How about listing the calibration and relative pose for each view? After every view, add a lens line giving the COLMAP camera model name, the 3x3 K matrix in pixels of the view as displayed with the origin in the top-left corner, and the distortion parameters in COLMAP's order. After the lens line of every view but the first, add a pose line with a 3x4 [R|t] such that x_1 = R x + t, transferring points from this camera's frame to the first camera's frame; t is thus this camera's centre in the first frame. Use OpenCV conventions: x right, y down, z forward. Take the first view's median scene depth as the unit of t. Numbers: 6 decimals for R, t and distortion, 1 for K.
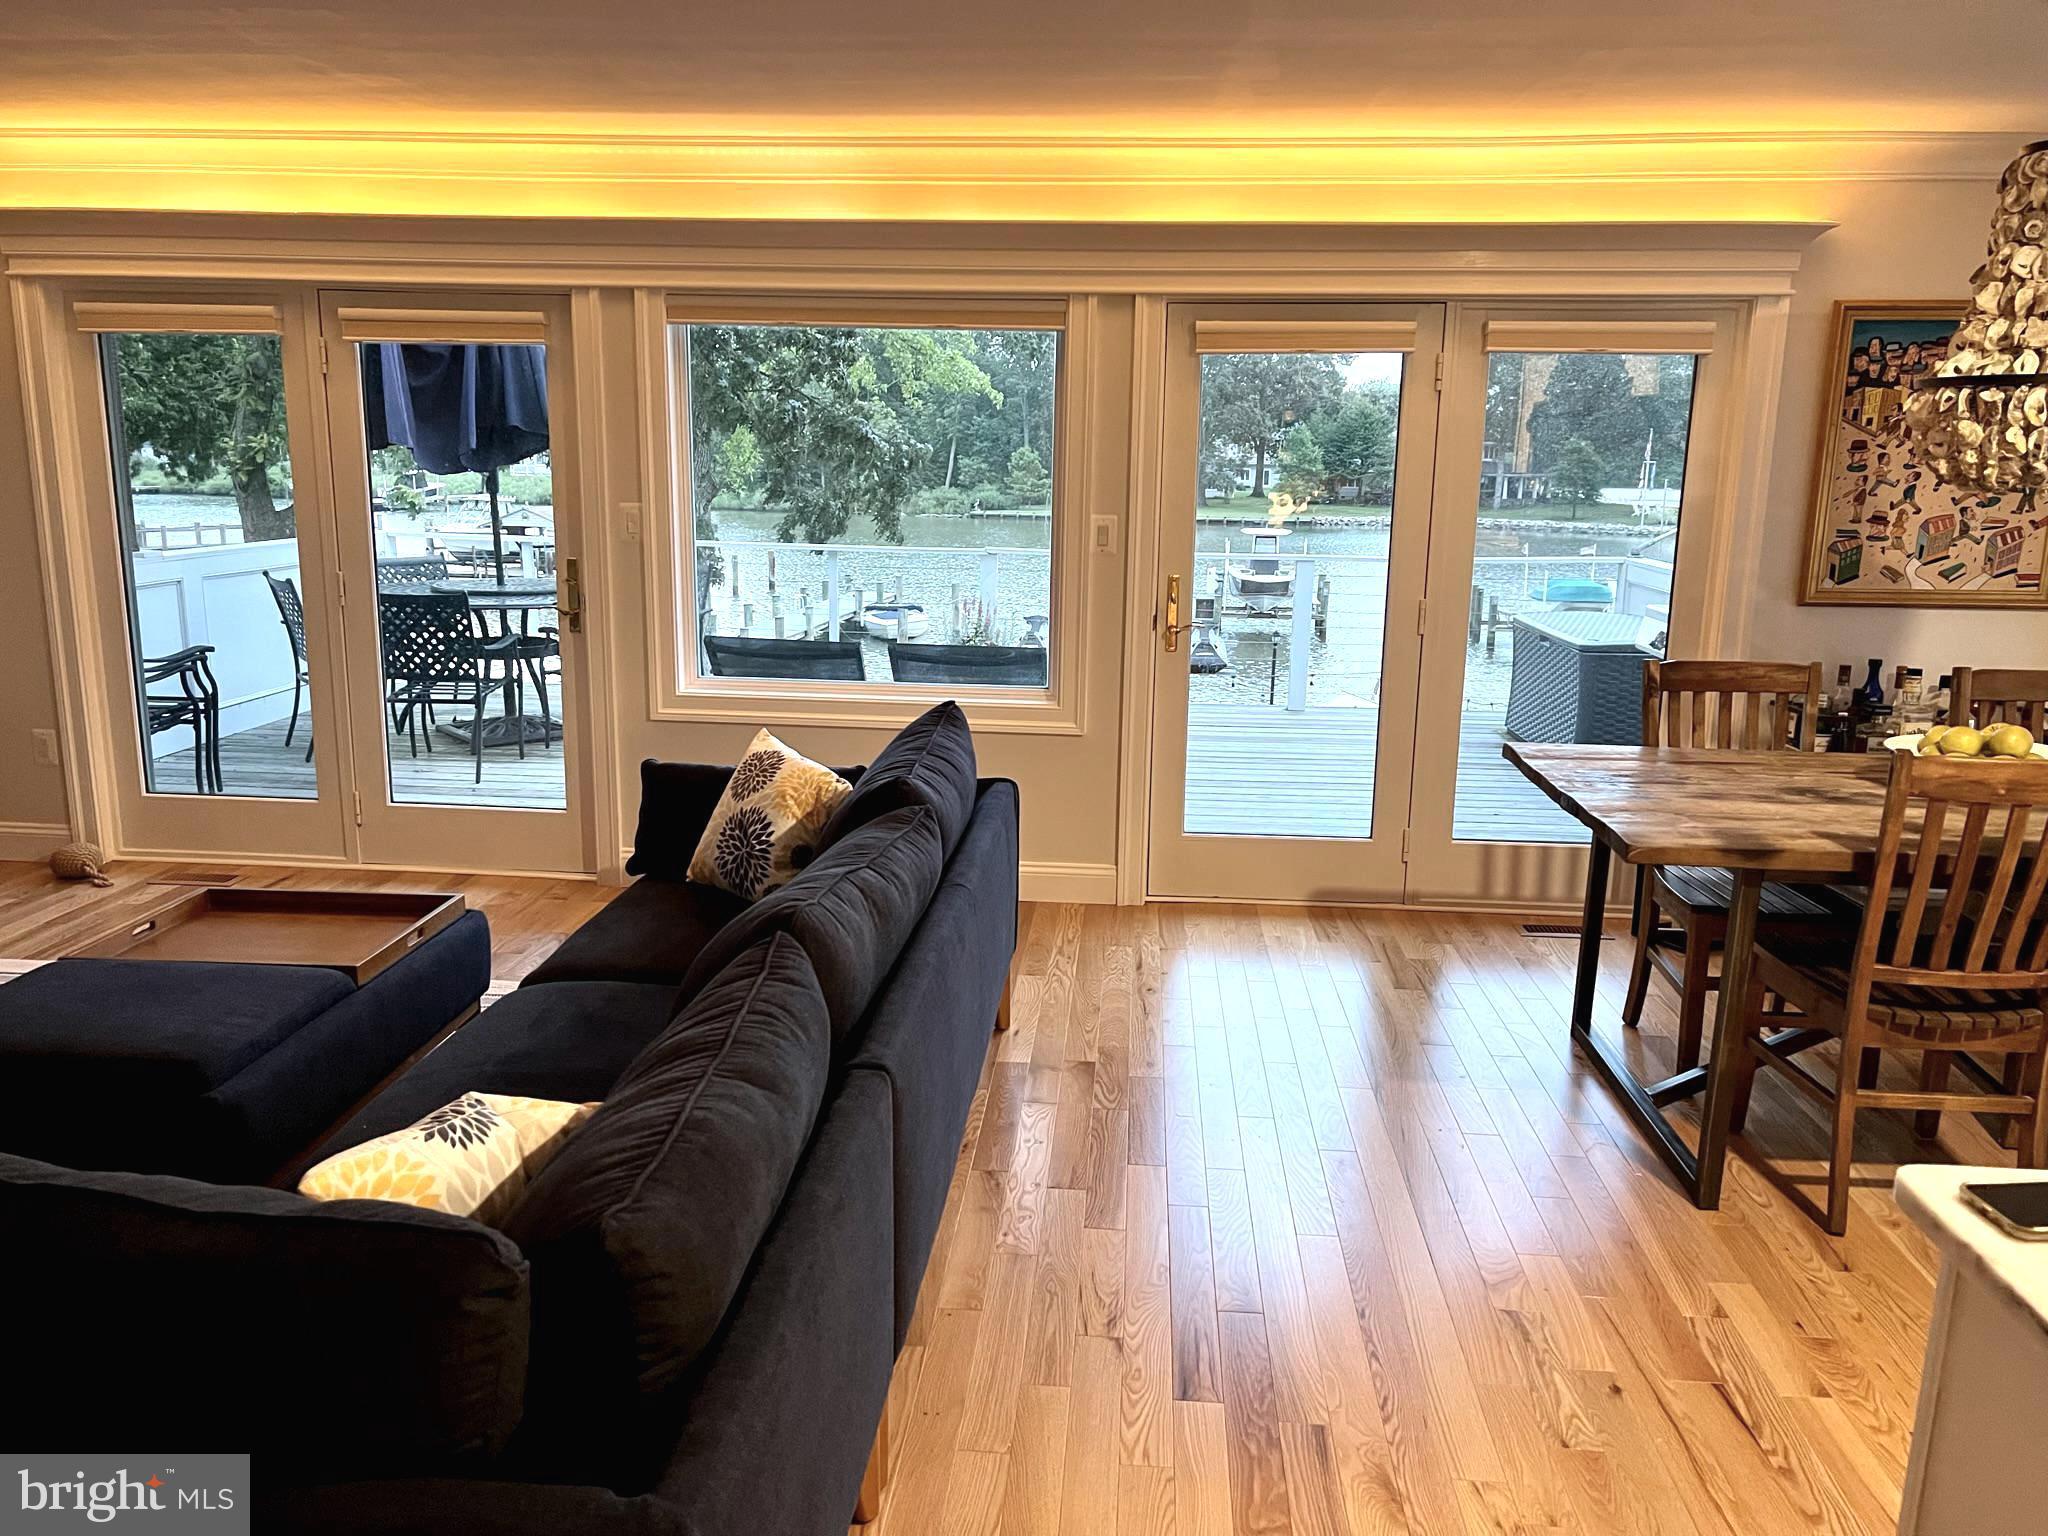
lens RADIAL K [[1538.5, 0, 1024.0], [0, 1538.5, 768.0], [0, 0, 1]] dist [0.039953, -0.048020]
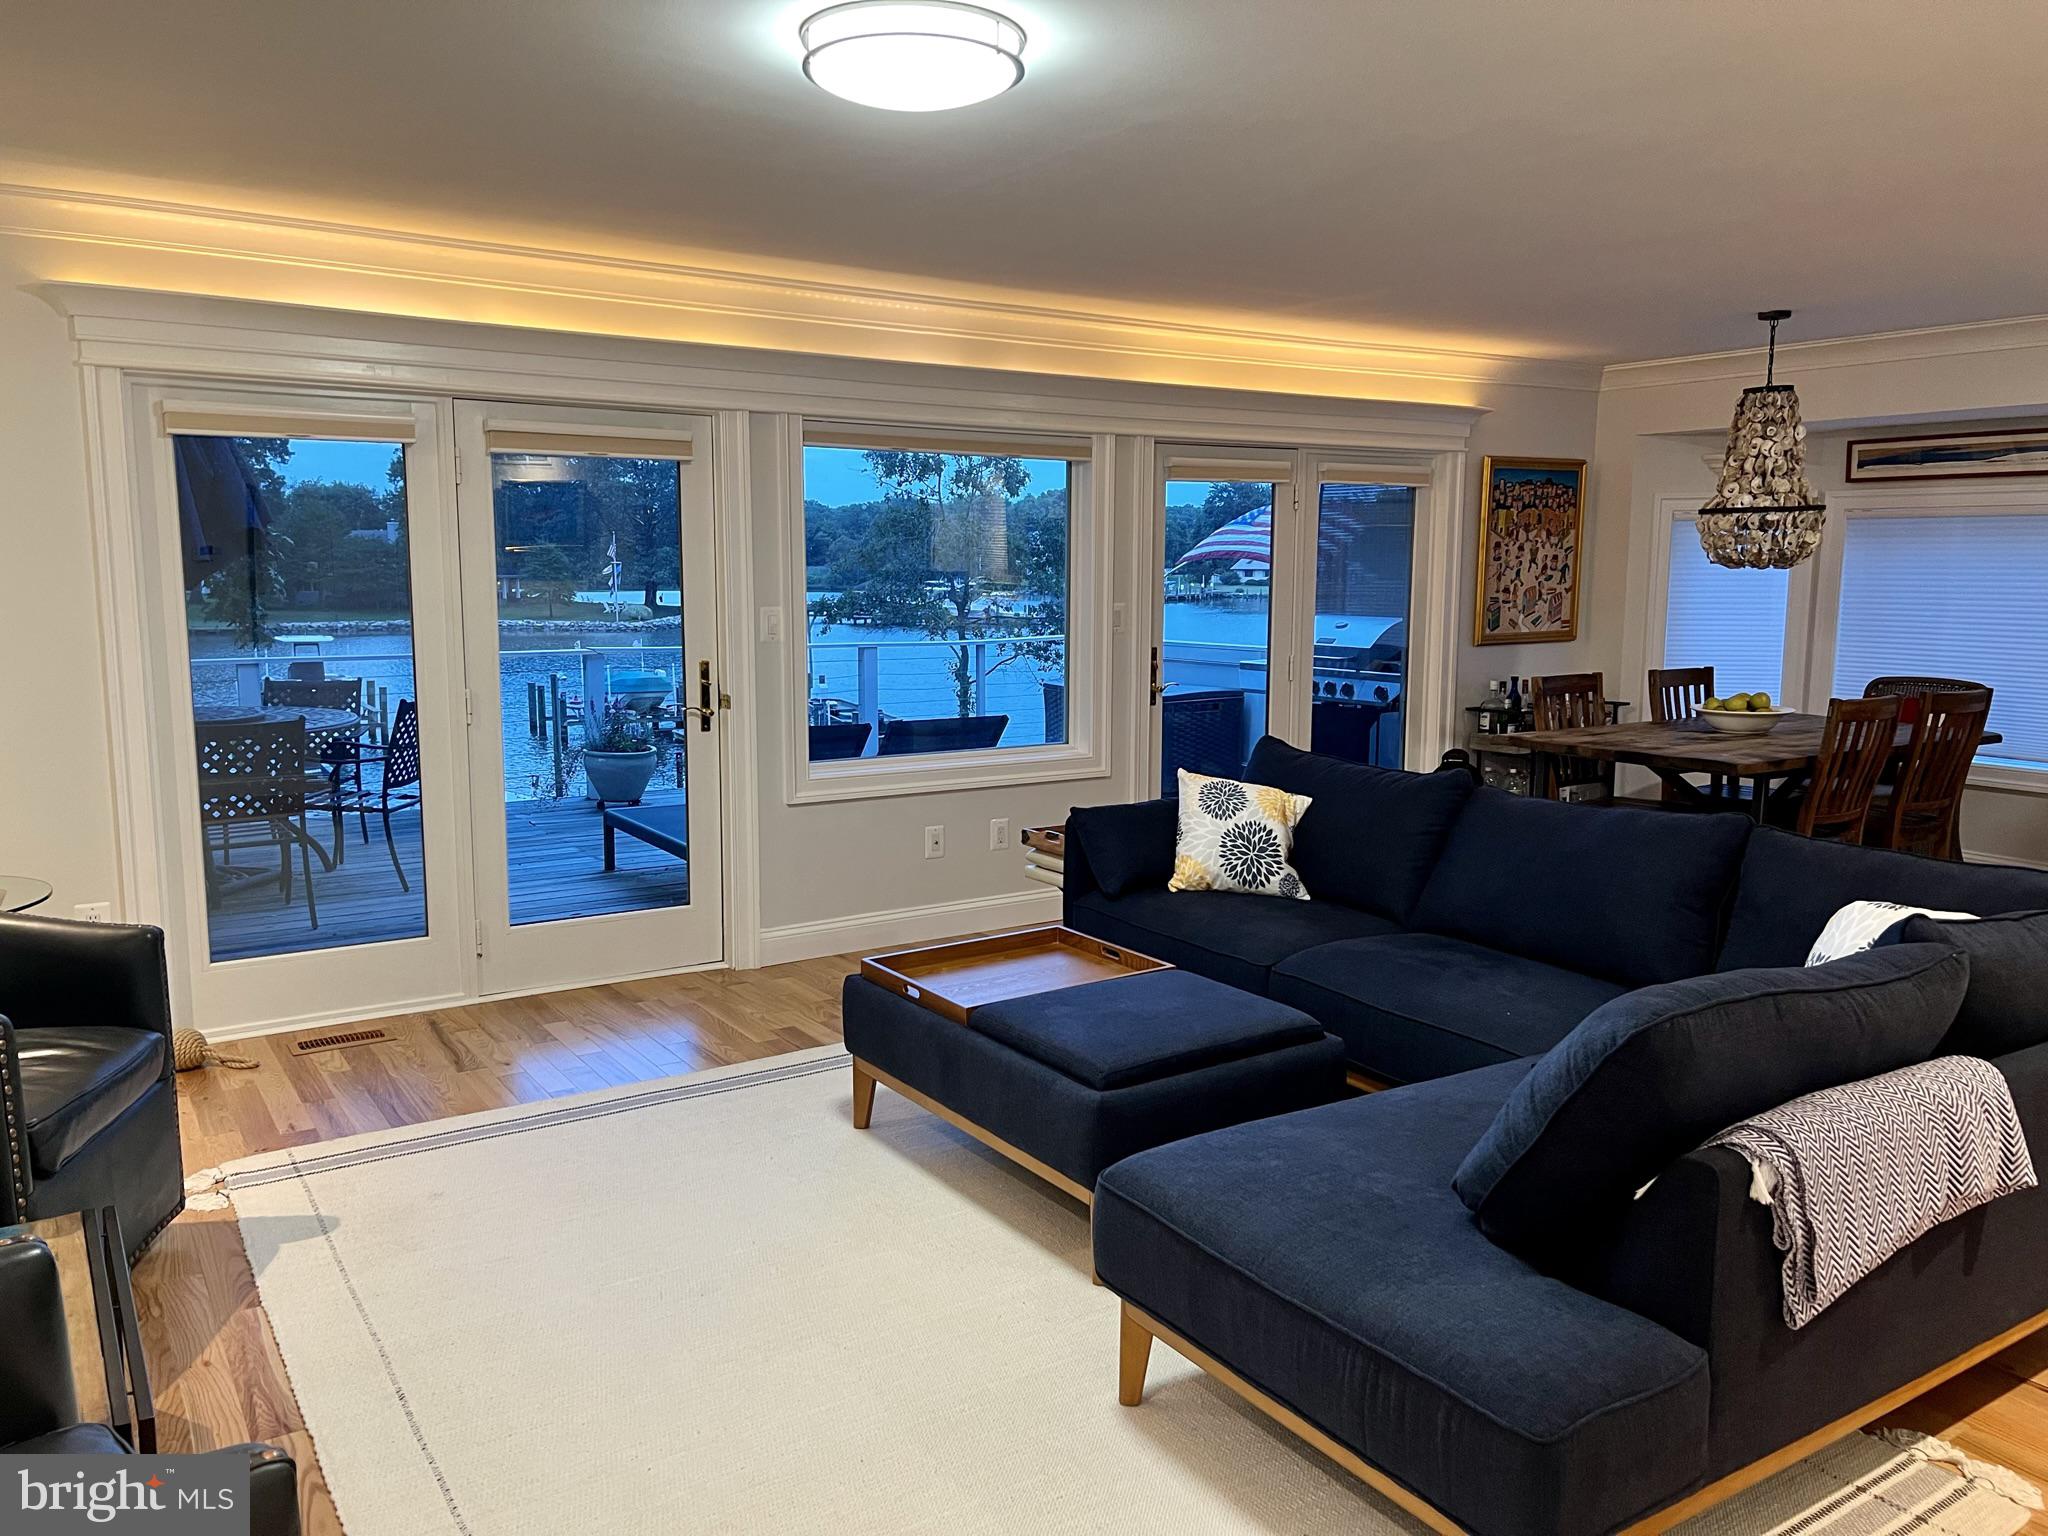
lens RADIAL K [[1538.5, 0, 1024.0], [0, 1538.5, 768.0], [0, 0, 1]] dist [0.039953, -0.048020]
pose [[0.786362, -0.096774, 0.610139, -0.835627], [0.135459, 0.990629, -0.017459, -0.016946], [-0.602732, 0.096378, 0.792102, 0.048188]]
